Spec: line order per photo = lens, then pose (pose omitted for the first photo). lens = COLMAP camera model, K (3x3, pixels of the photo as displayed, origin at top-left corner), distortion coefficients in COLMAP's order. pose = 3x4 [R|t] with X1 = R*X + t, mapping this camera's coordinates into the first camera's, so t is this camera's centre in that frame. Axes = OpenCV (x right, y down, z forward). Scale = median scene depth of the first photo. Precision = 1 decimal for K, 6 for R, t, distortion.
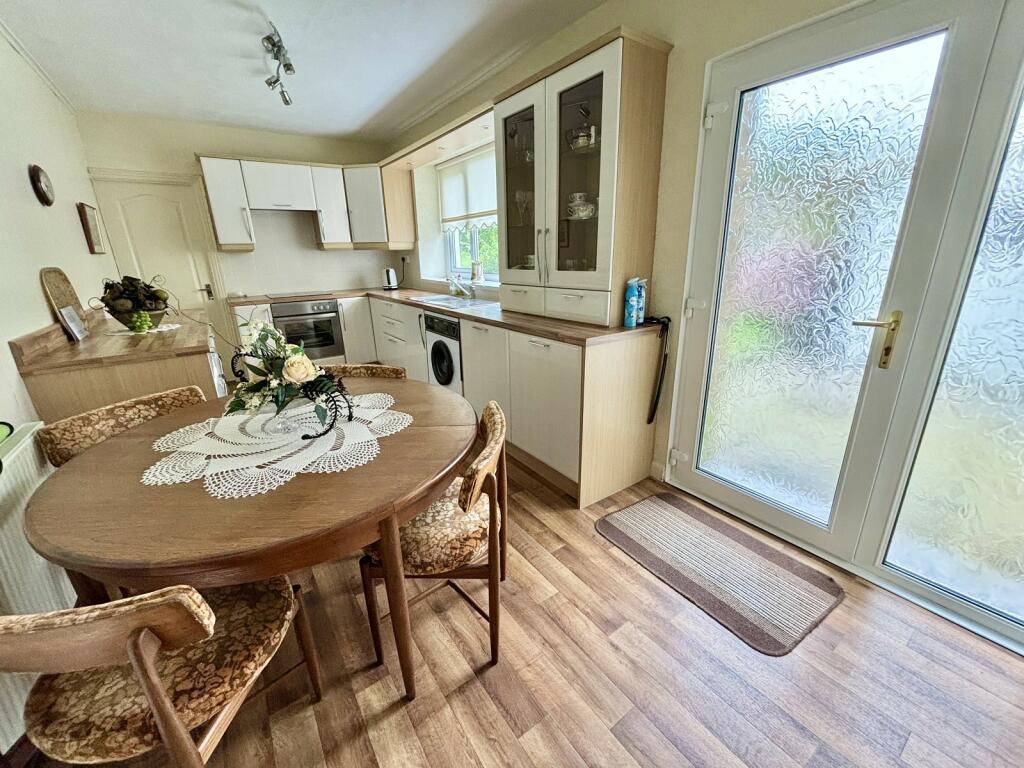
lens RADIAL K [[413.7, 0, 509.6], [0, 413.7, 381.5], [0, 0, 1]] dist [0.000198, 0.001394]
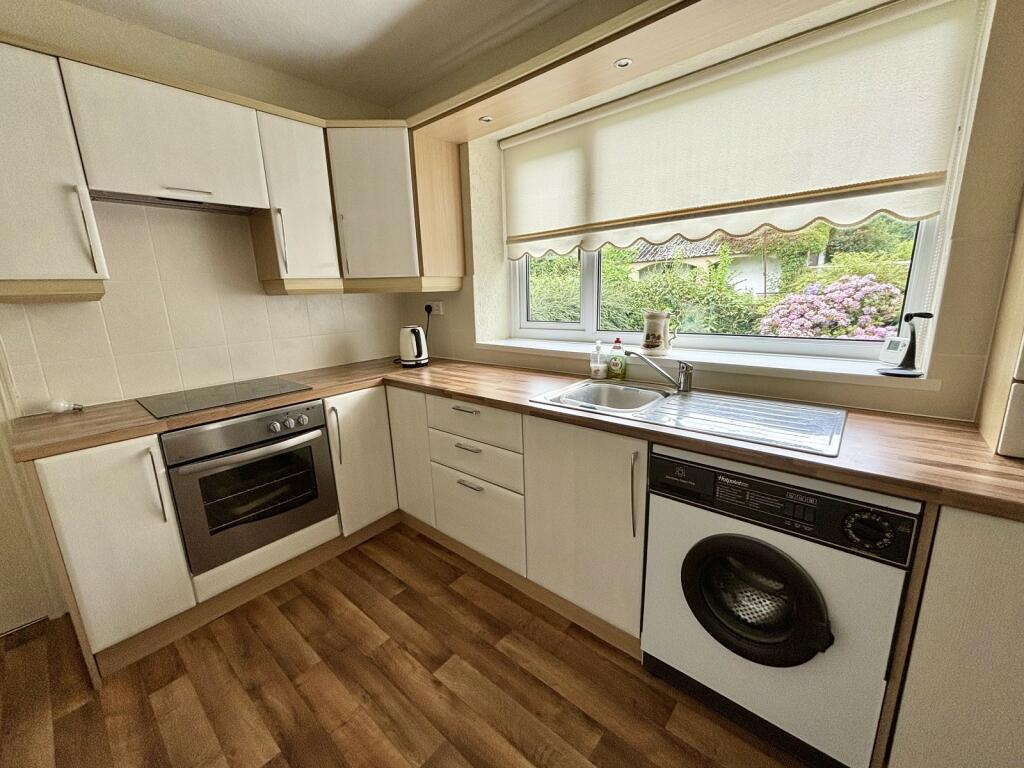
lens RADIAL K [[413.7, 0, 511.6], [0, 413.7, 383.9], [0, 0, 1]] dist [0.000198, 0.001394]
pose [[0.970186, -0.063926, 0.233777, -0.325305], [0.084640, 0.993222, -0.079666, -0.163349], [-0.227100, 0.097078, 0.969021, 0.516731]]
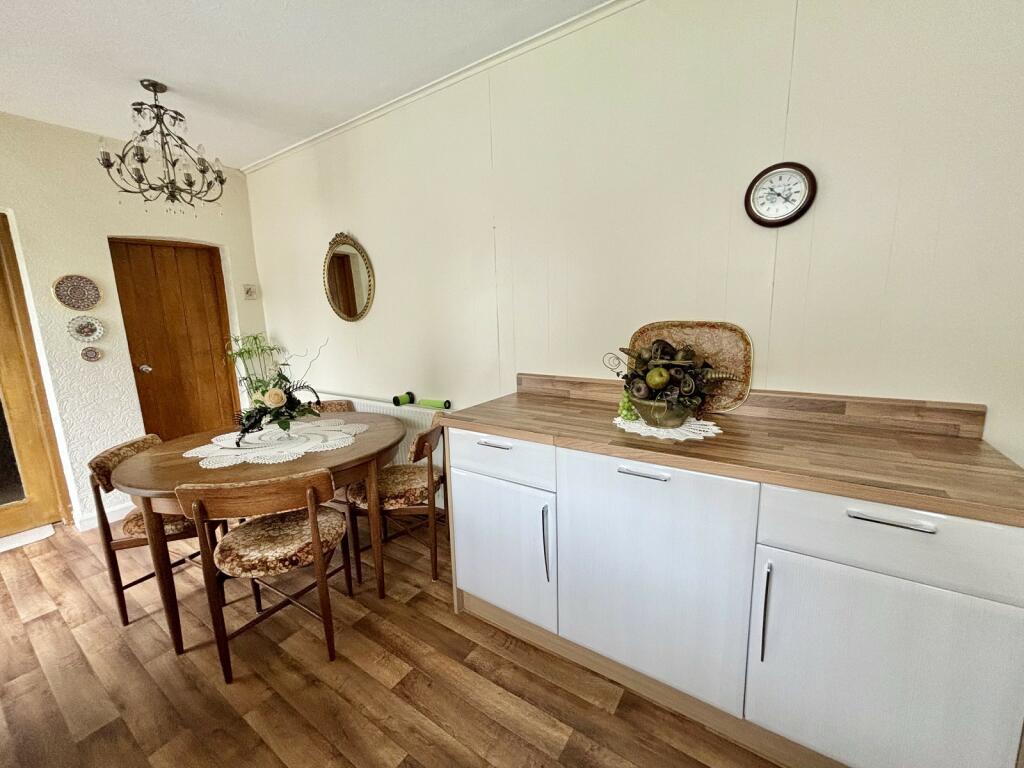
lens RADIAL K [[413.7, 0, 516.5], [0, 413.7, 380.4], [0, 0, 1]] dist [0.000198, 0.001394]
pose [[-0.932382, 0.115006, -0.342690, -0.411039], [-0.054502, 0.892472, 0.447799, -0.245596], [0.357341, 0.436197, -0.825857, 0.776986]]
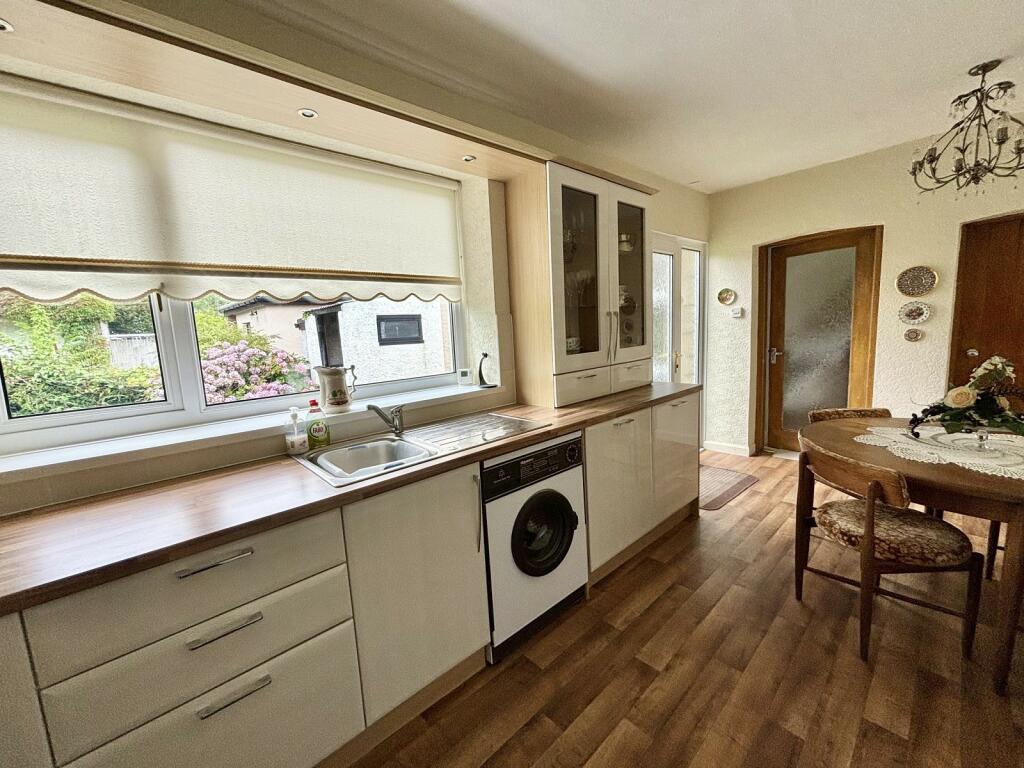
lens RADIAL K [[413.7, 0, 511.6], [0, 413.7, 382.2], [0, 0, 1]] dist [0.000198, 0.001394]
pose [[-0.131318, -0.099588, 0.986325, -0.511850], [0.350702, 0.925936, 0.140182, -0.241269], [-0.927234, 0.364315, -0.086666, 0.766785]]
